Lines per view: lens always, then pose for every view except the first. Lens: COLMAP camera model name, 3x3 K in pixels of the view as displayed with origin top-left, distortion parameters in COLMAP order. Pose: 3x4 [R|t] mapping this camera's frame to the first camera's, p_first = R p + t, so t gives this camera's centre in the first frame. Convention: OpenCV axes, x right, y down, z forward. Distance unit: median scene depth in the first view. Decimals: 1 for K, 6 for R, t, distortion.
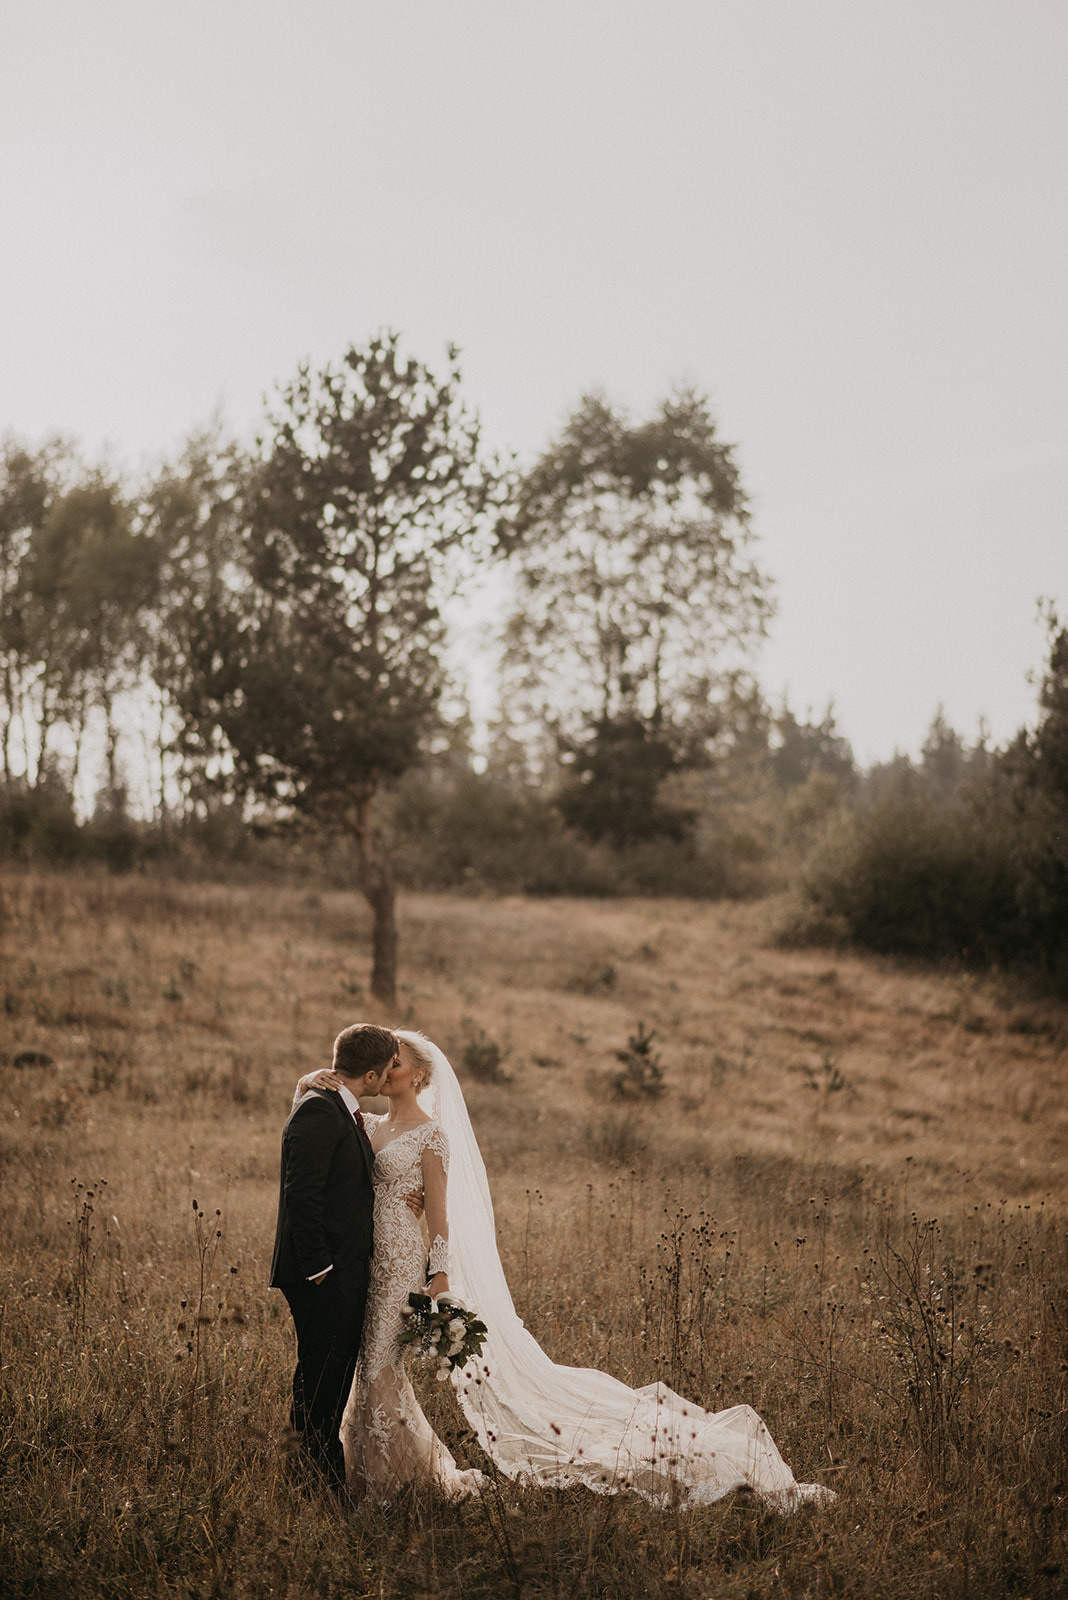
lens RADIAL K [[3871.3, 0, 534.0], [0, 3871.3, 800.0], [0, 0, 1]] dist [0.071195, 0.320149]
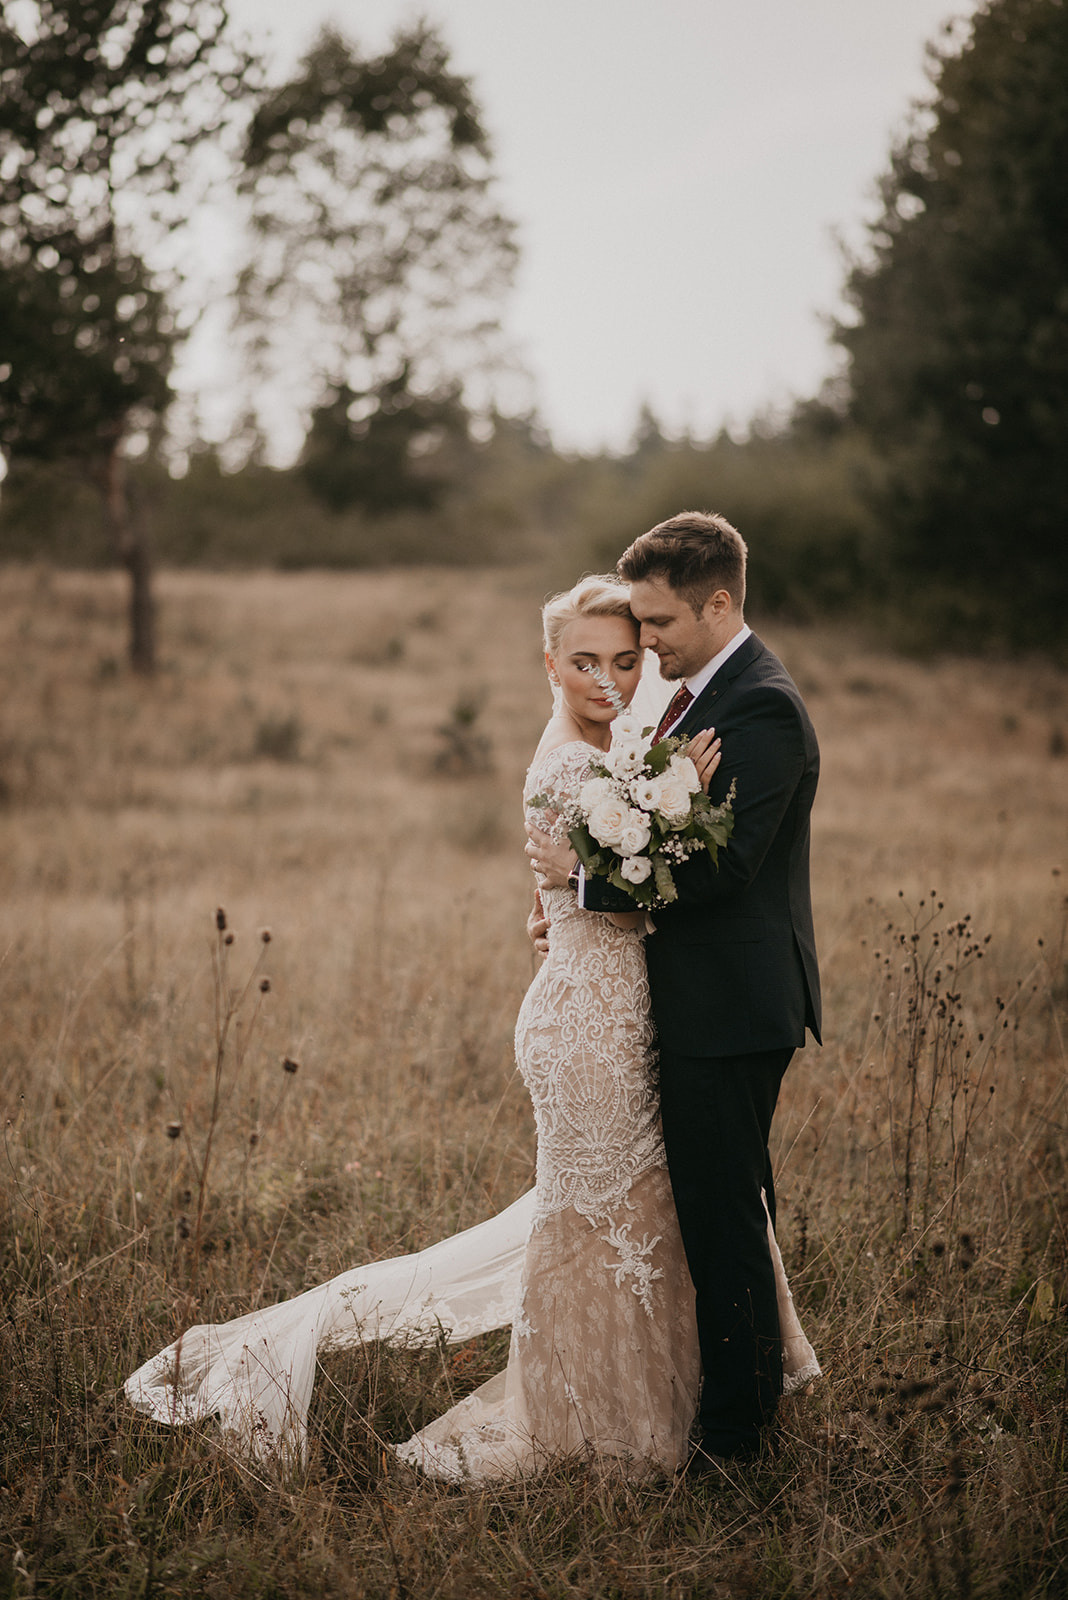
lens RADIAL K [[3871.3, 0, 534.0], [0, 3871.3, 800.0], [0, 0, 1]] dist [0.071195, 0.320149]
pose [[0.996309, -0.040292, 0.075794, -0.017882], [0.034437, 0.996434, 0.077023, 0.014447], [-0.078627, -0.074129, 0.994144, 0.128346]]
